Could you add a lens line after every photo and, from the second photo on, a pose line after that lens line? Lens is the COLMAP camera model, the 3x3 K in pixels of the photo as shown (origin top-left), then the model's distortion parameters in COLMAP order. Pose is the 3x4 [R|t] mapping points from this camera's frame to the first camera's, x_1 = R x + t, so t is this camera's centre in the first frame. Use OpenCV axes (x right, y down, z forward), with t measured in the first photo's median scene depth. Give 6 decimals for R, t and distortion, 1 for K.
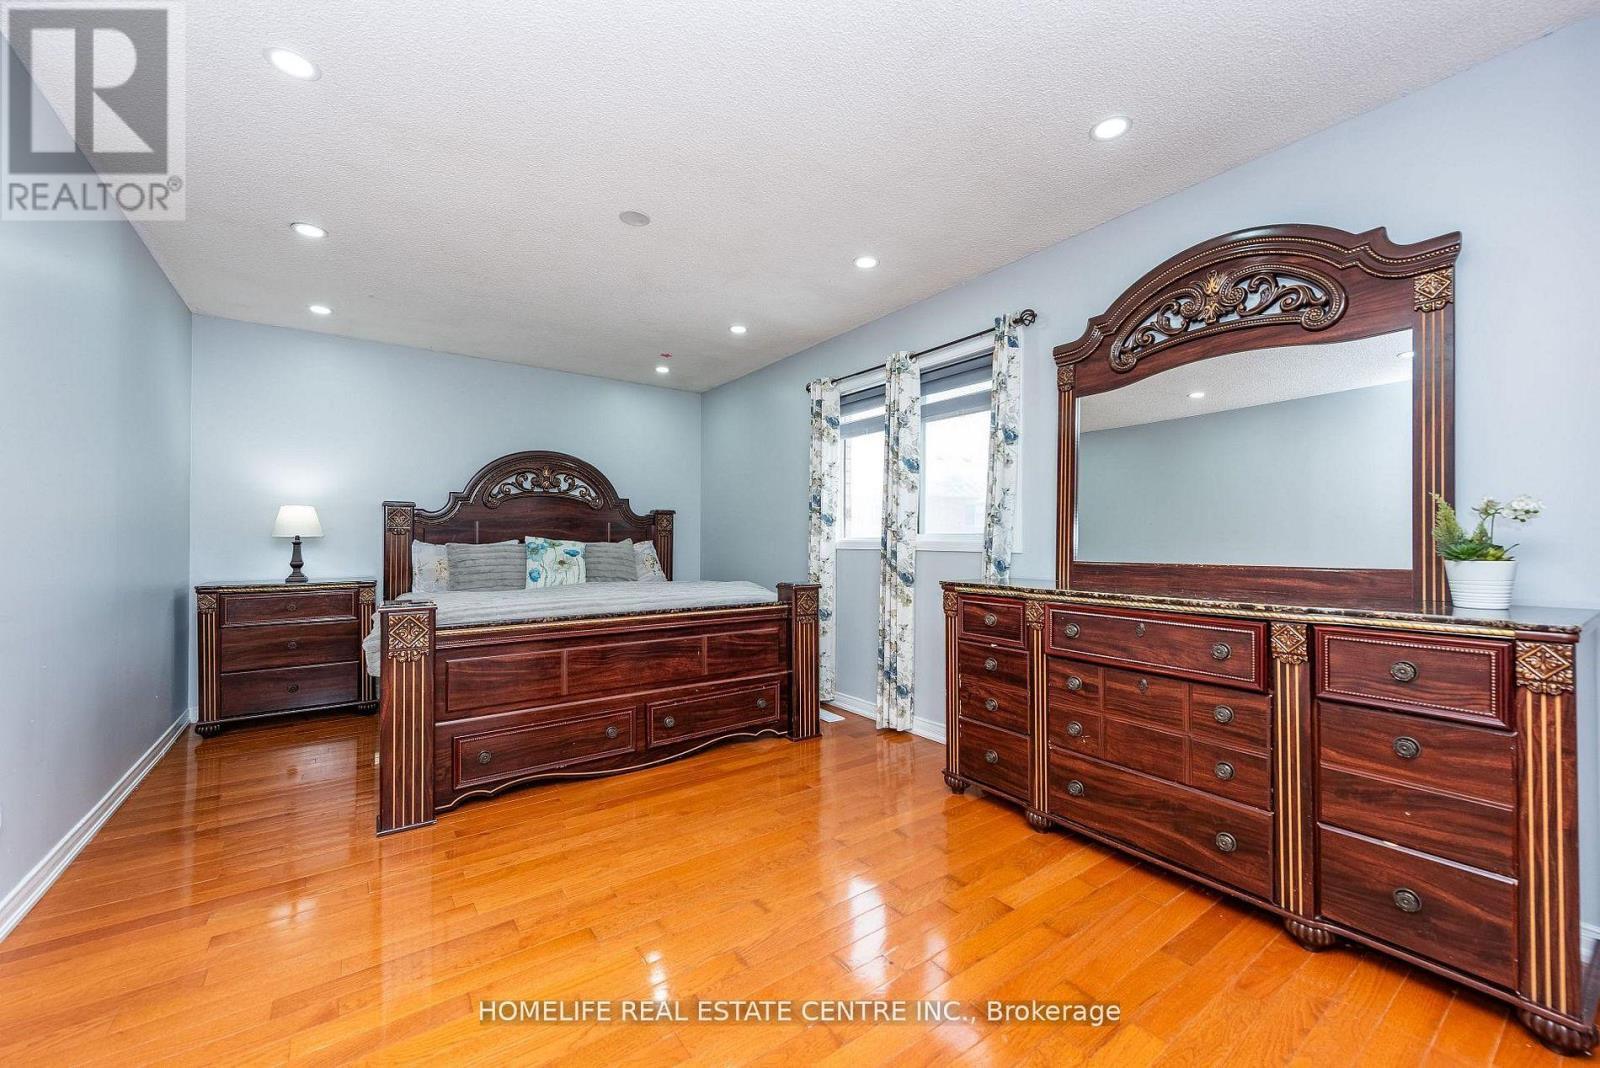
lens RADIAL K [[619.8, 0, 813.6], [0, 619.8, 533.3], [0, 0, 1]] dist [0.009573, -0.004867]
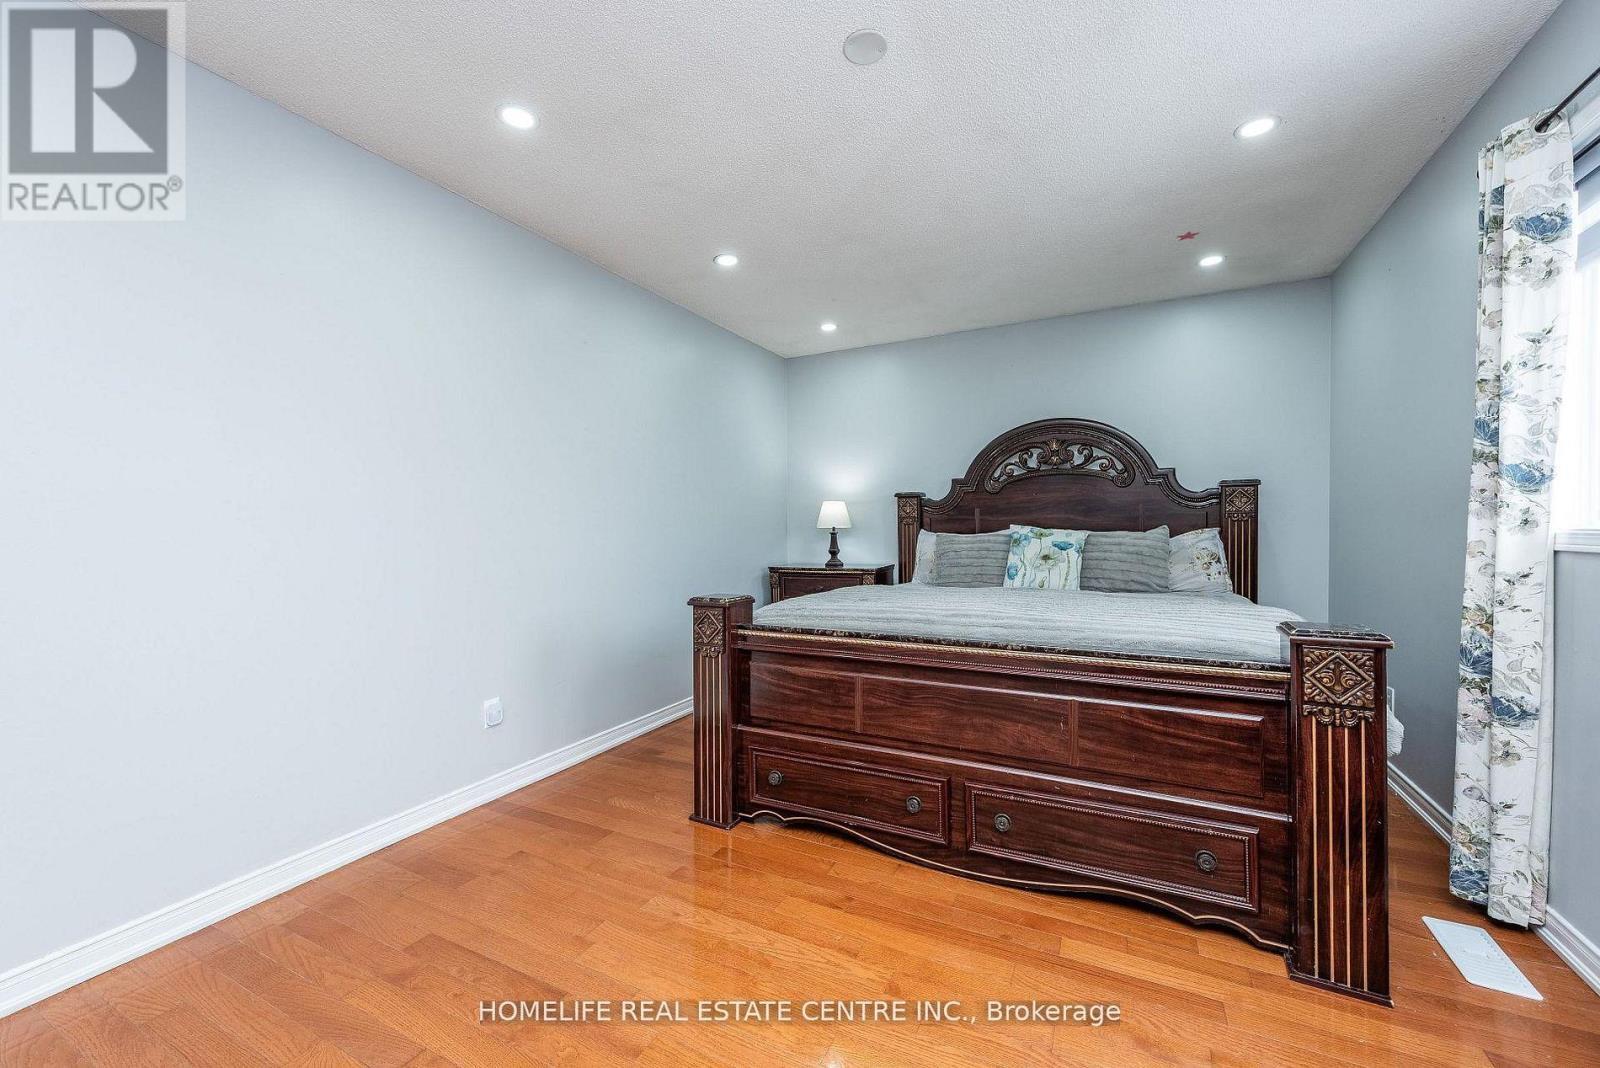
lens RADIAL K [[619.8, 0, 813.6], [0, 619.8, 533.3], [0, 0, 1]] dist [0.009573, -0.004867]
pose [[0.443240, 0.002486, -0.896399, 0.180007], [0.021427, 0.999681, 0.013367, -0.000649], [0.896147, -0.025132, 0.443045, 0.410323]]
